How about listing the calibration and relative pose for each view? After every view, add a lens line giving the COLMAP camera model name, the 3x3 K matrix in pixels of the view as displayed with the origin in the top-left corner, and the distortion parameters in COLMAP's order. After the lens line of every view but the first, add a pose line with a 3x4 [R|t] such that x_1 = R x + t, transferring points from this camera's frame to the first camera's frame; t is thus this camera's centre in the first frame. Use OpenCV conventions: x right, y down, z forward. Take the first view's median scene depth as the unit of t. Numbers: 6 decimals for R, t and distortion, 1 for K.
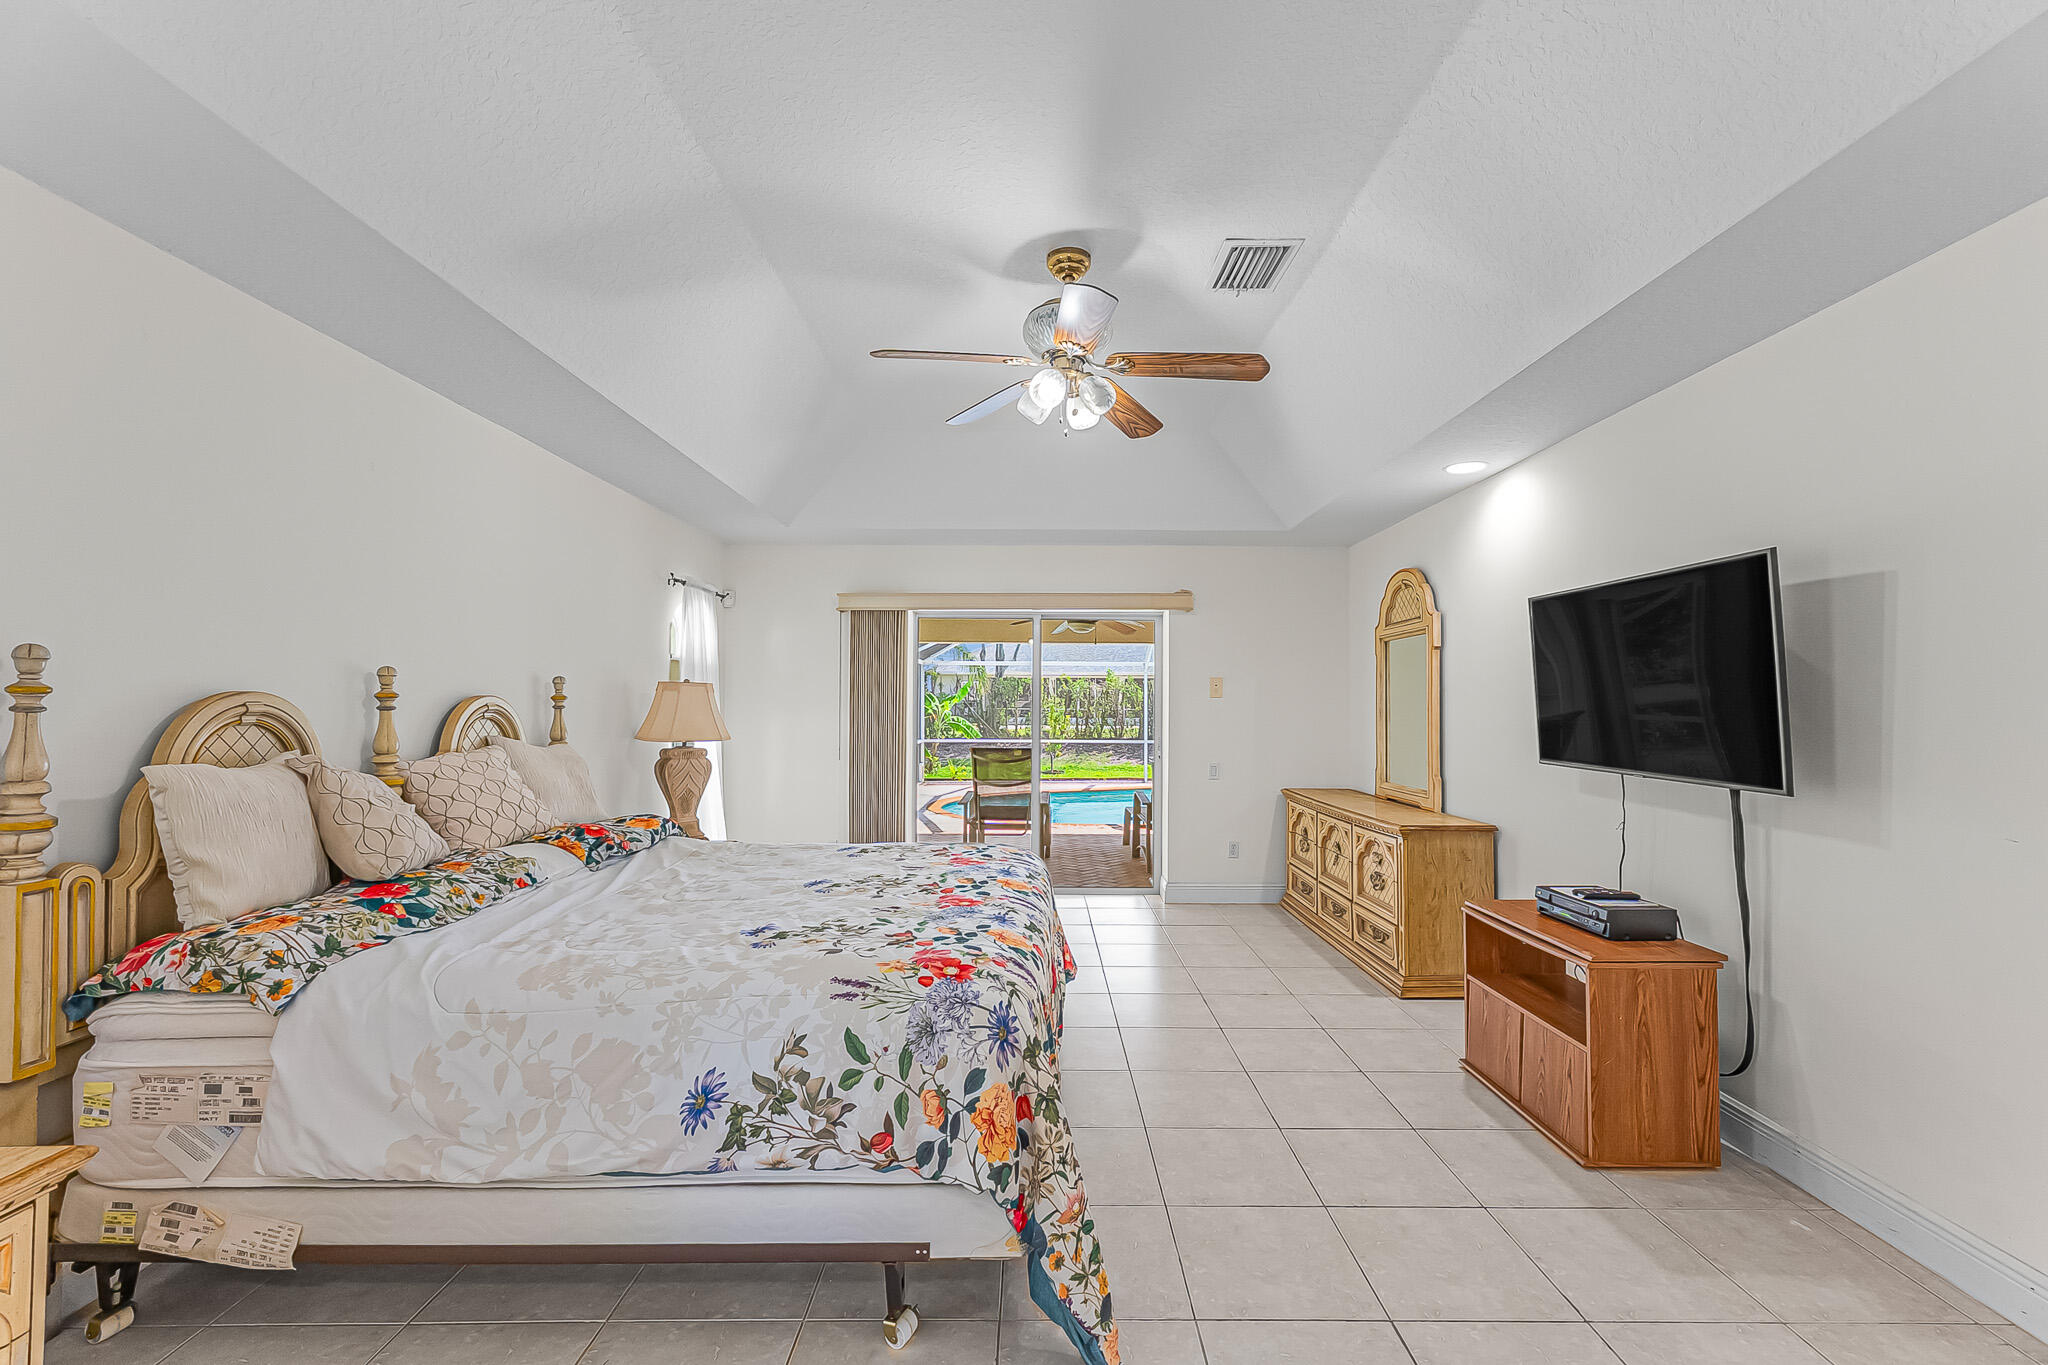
lens RADIAL K [[870.7, 0, 1040.3], [0, 870.7, 720.7], [0, 0, 1]] dist [0.018241, 0.000042]
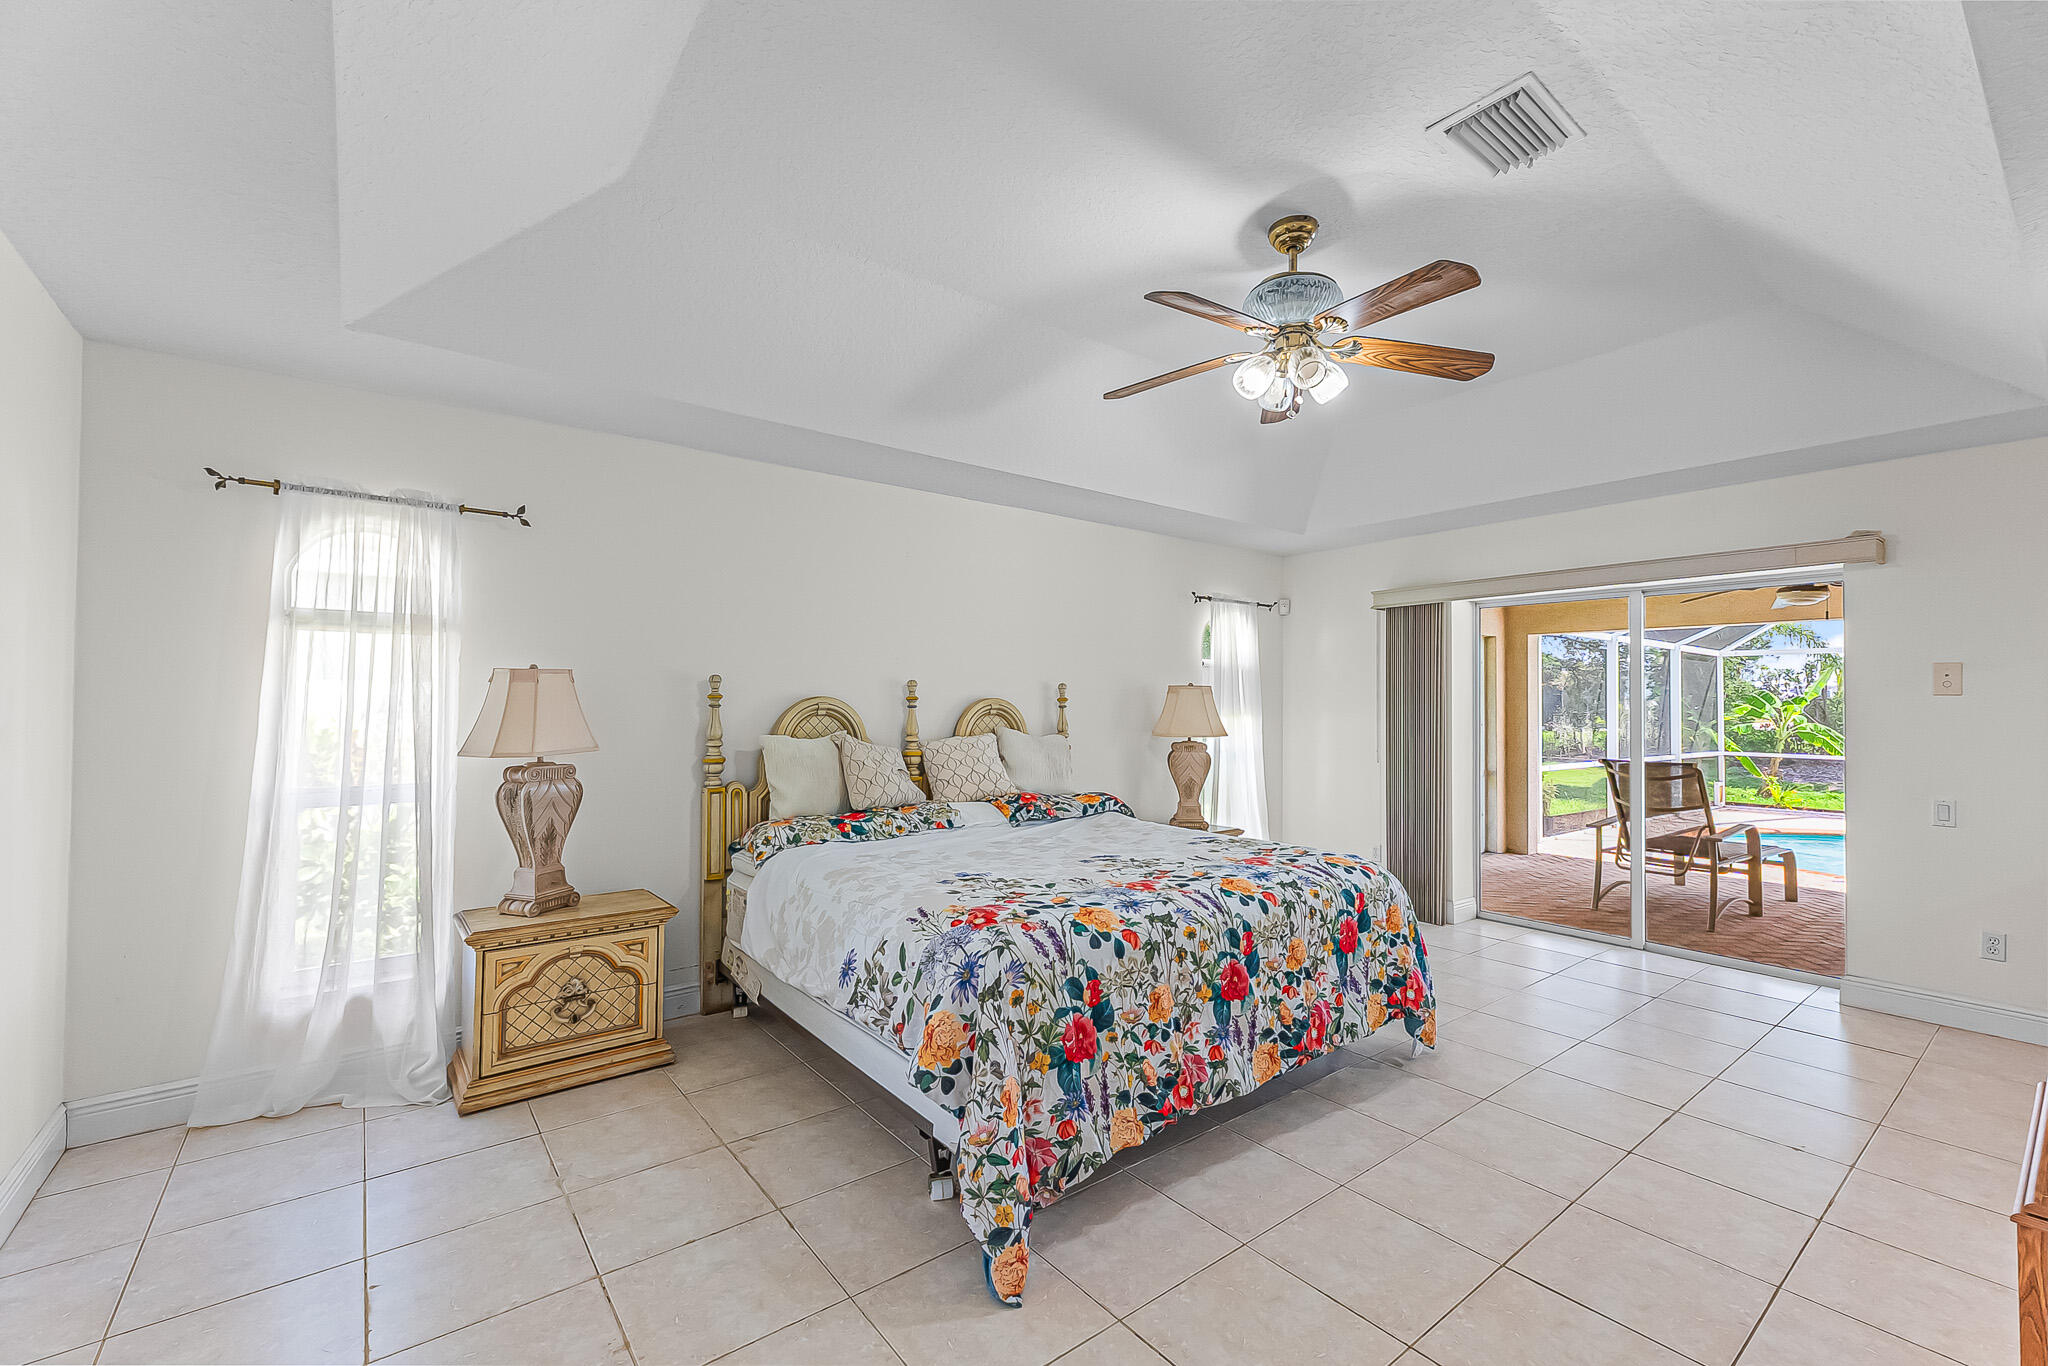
lens RADIAL K [[870.7, 0, 1040.3], [0, 870.7, 721.2], [0, 0, 1]] dist [0.018241, 0.000042]
pose [[0.615203, 0.014758, -0.788230, 0.762804], [-0.017067, 0.999840, 0.005399, -0.000287], [0.788184, 0.010131, 0.615357, 0.264535]]
